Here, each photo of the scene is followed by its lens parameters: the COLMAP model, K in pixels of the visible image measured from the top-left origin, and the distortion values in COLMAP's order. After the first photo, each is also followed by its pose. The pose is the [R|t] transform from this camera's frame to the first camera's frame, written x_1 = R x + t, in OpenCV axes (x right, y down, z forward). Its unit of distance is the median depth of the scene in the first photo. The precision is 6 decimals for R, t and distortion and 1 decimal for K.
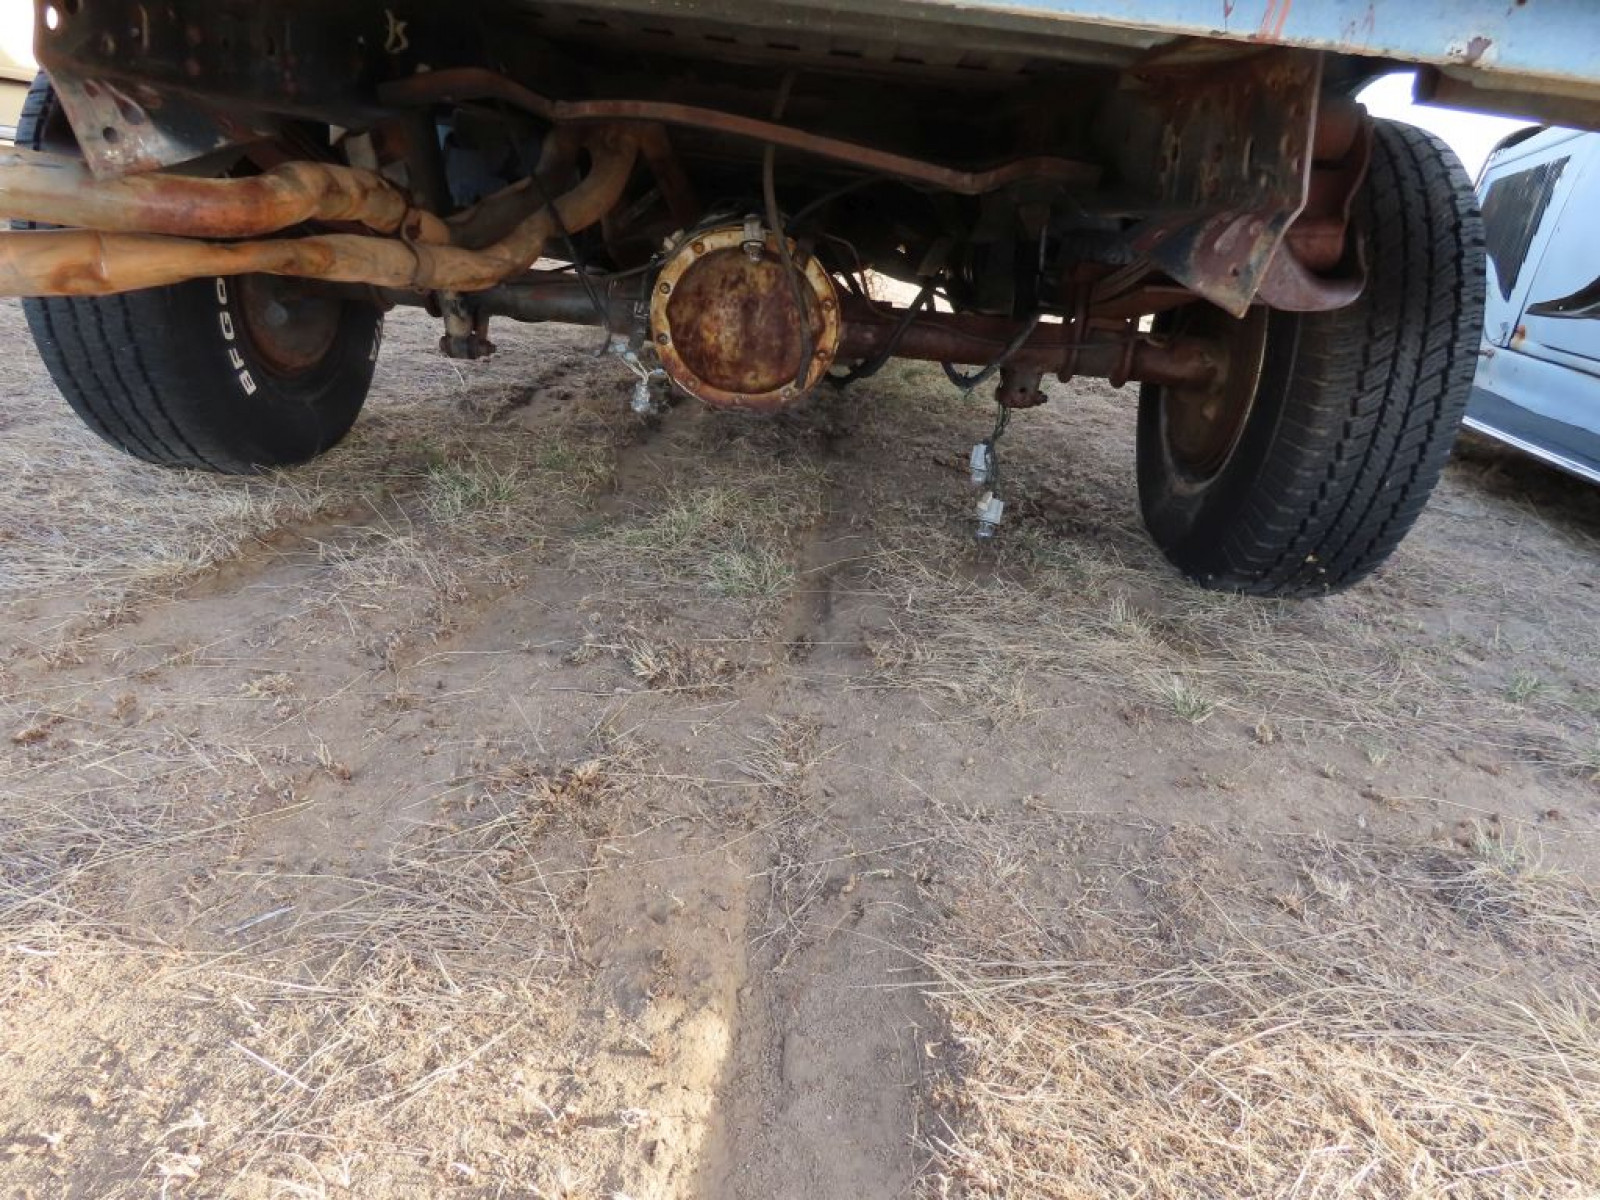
lens RADIAL K [[1010.6, 0, 800.0], [0, 1010.6, 600.0], [0, 0, 1]] dist [0.000851, -0.001526]
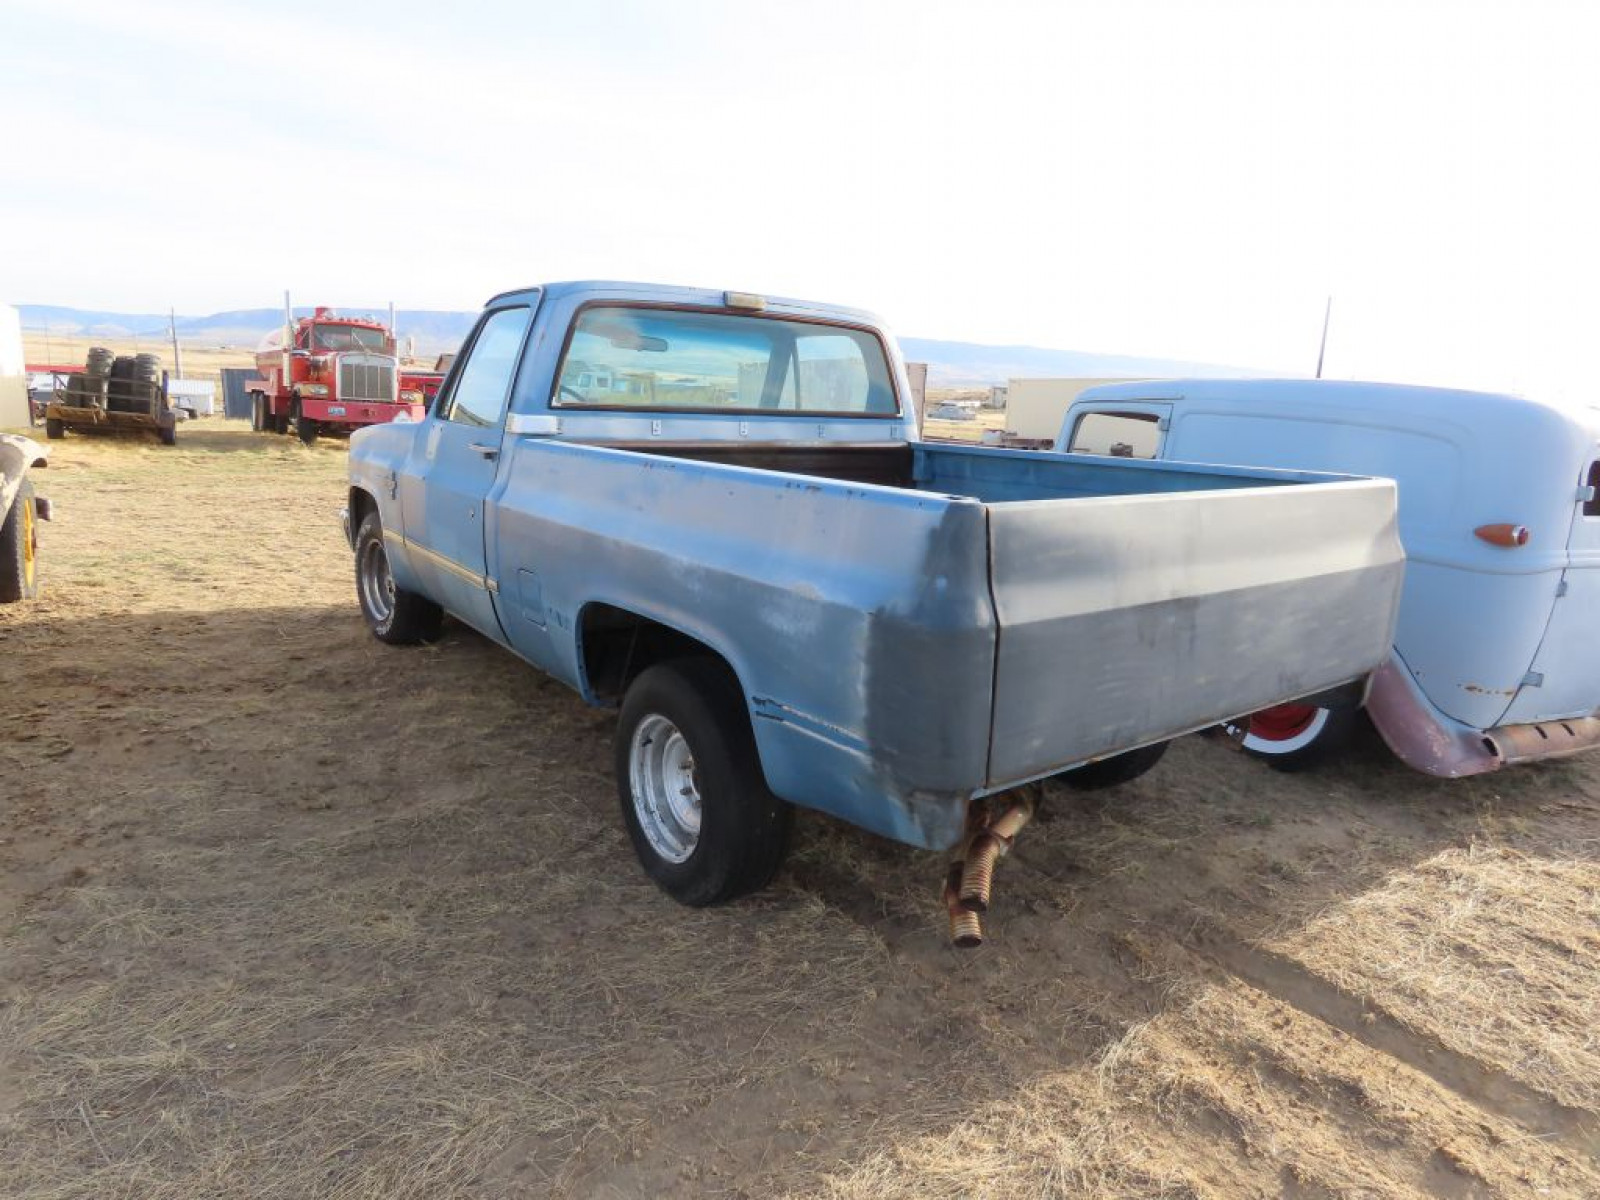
lens RADIAL K [[1014.4, 0, 800.0], [0, 1014.4, 600.0], [0, 0, 1]] dist [0.003236, -0.002265]
pose [[0.780951, -0.198017, 0.592372, -1.760457], [0.266629, 0.963348, -0.029483, -0.671762], [-0.564822, 0.180968, 0.805125, -0.745612]]
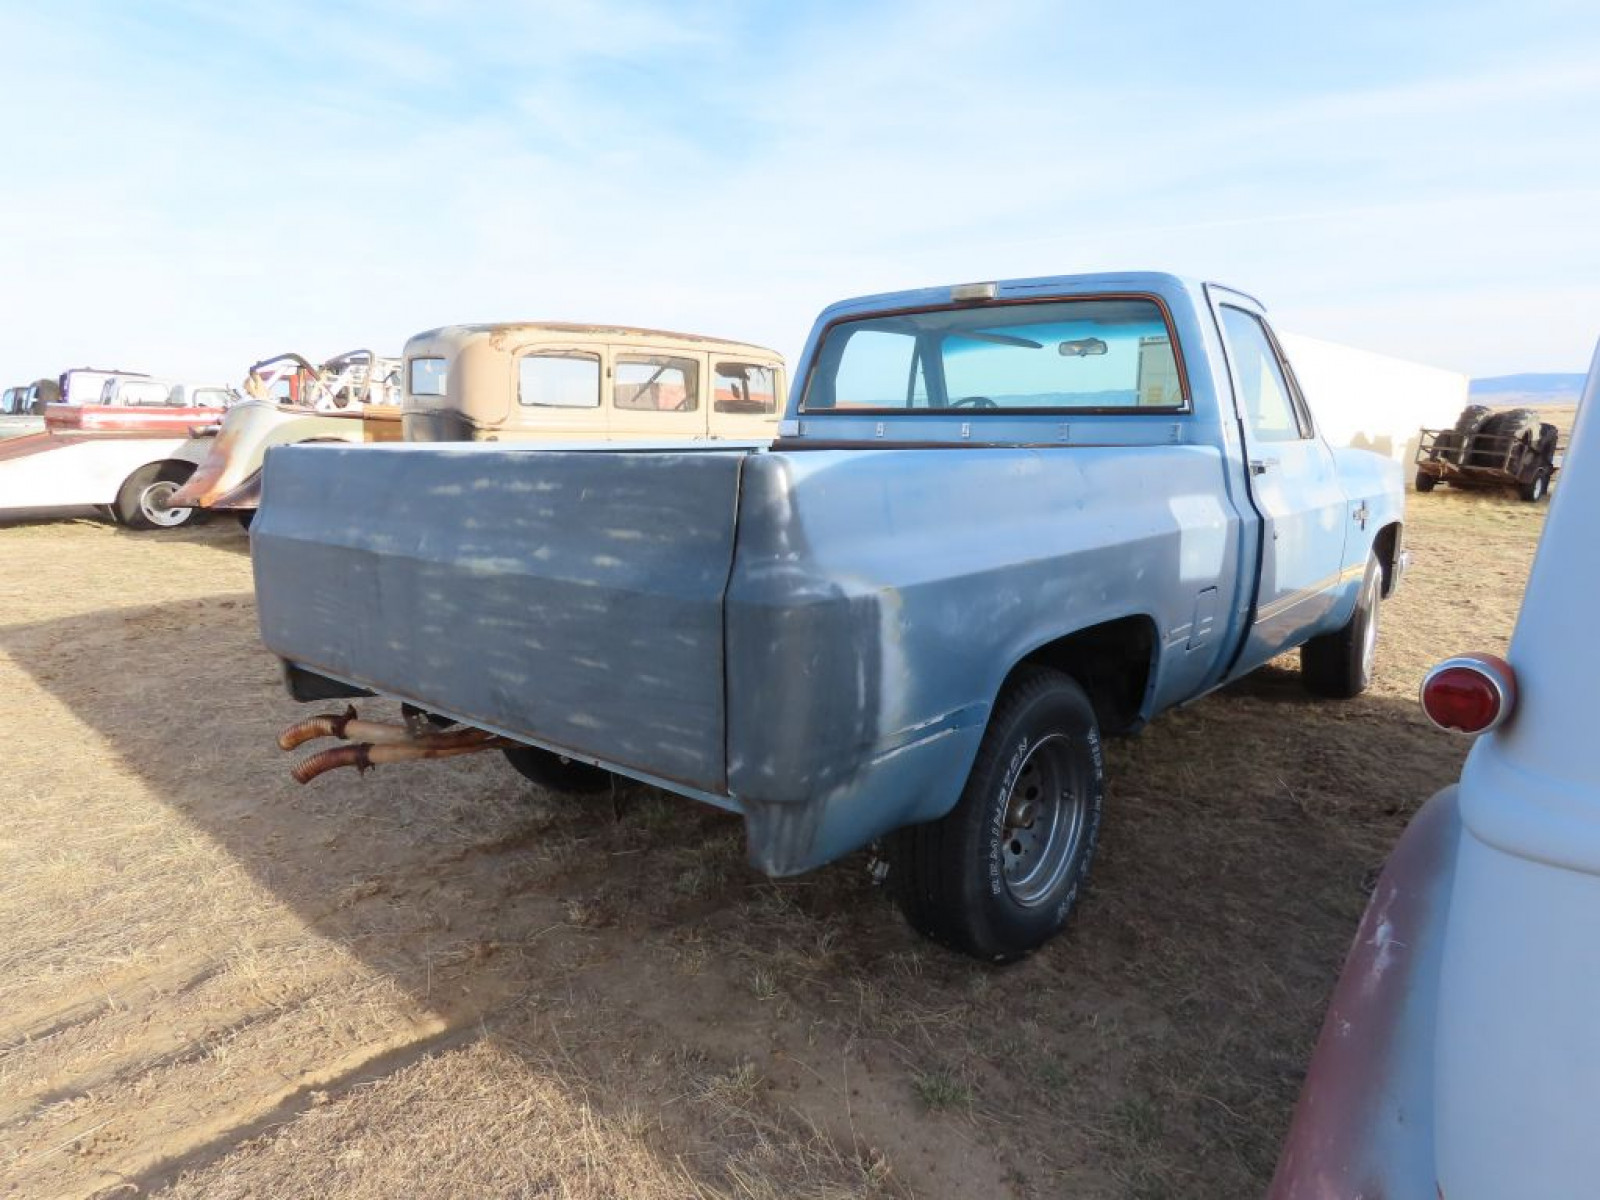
lens RADIAL K [[1010.6, 0, 800.0], [0, 1010.6, 600.0], [0, 0, 1]] dist [0.000851, -0.001526]
pose [[0.772488, 0.001876, -0.635027, 1.503619], [-0.153095, 0.971051, -0.183365, -0.256800], [0.616299, 0.238867, 0.750412, -0.547801]]
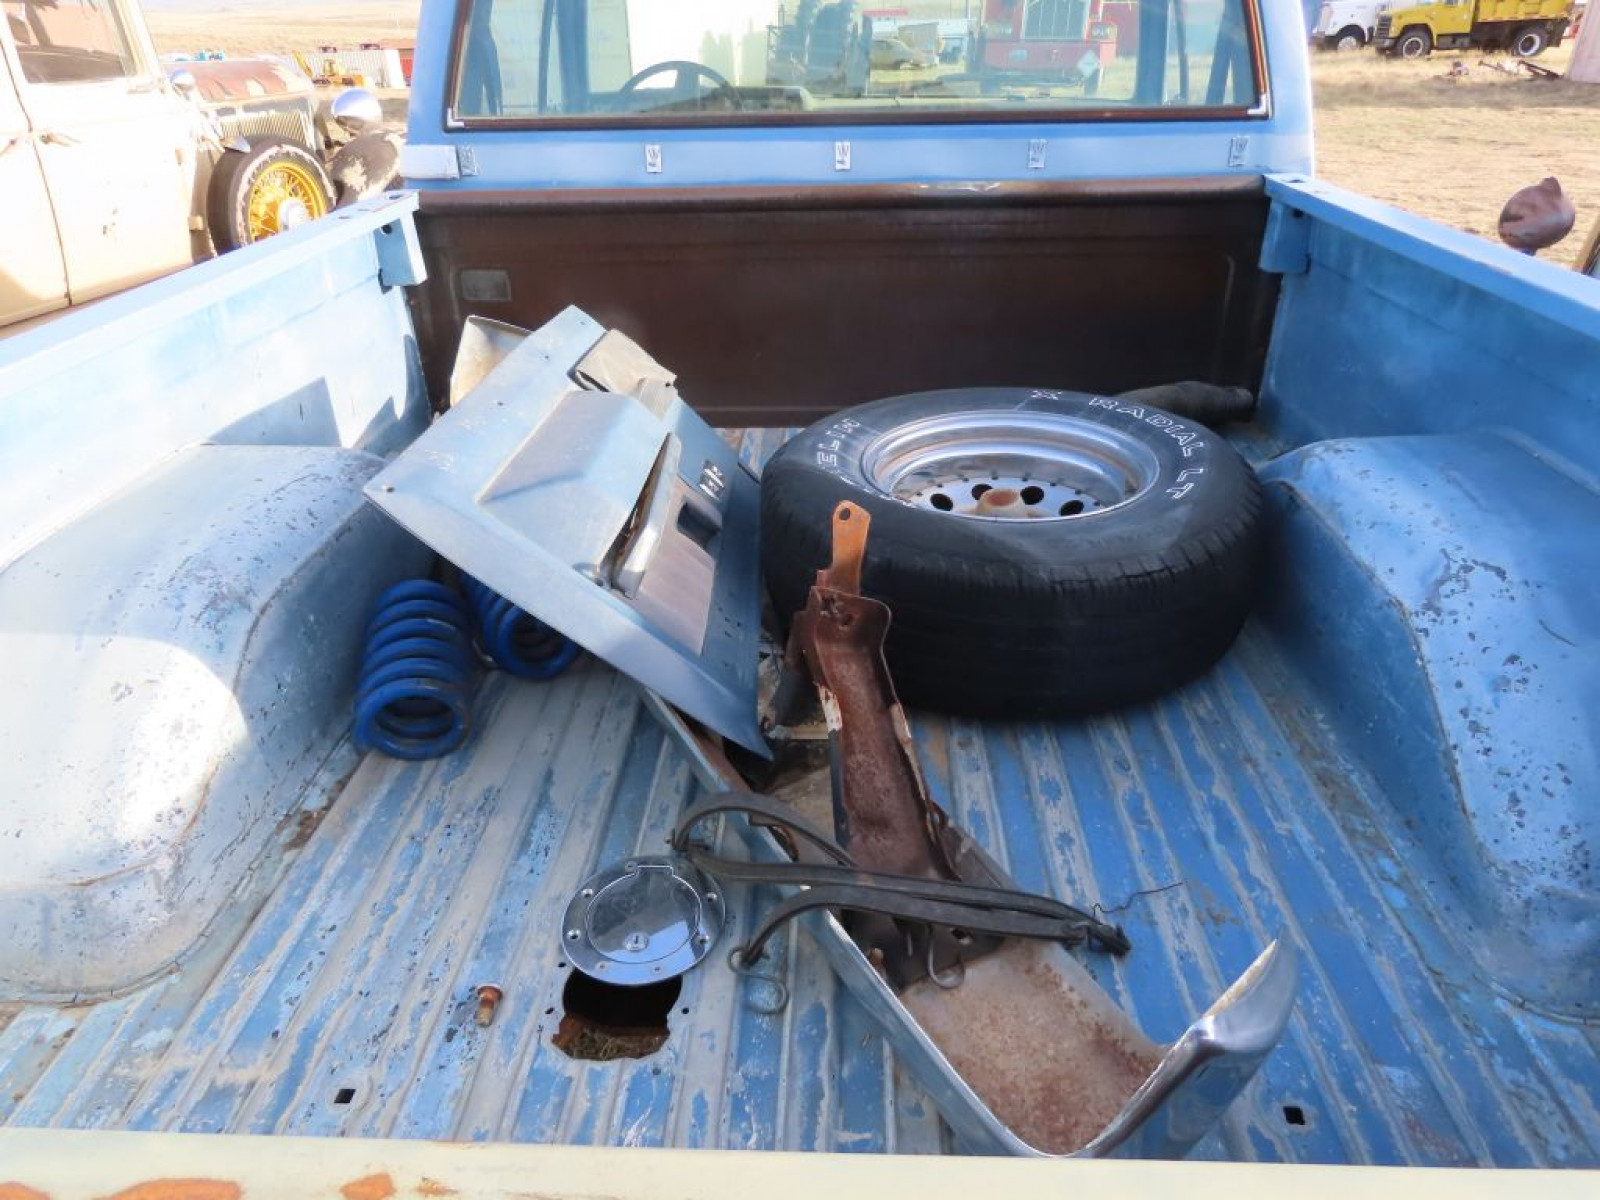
lens RADIAL K [[1003.5, 0, 800.0], [0, 1003.5, 600.0], [0, 0, 1]] dist [0.003684, -0.000734]
pose [[0.990801, -0.099921, -0.091264, 0.063013], [0.113178, 0.981561, 0.154041, -0.880933], [0.074189, -0.162953, 0.983841, 0.090633]]
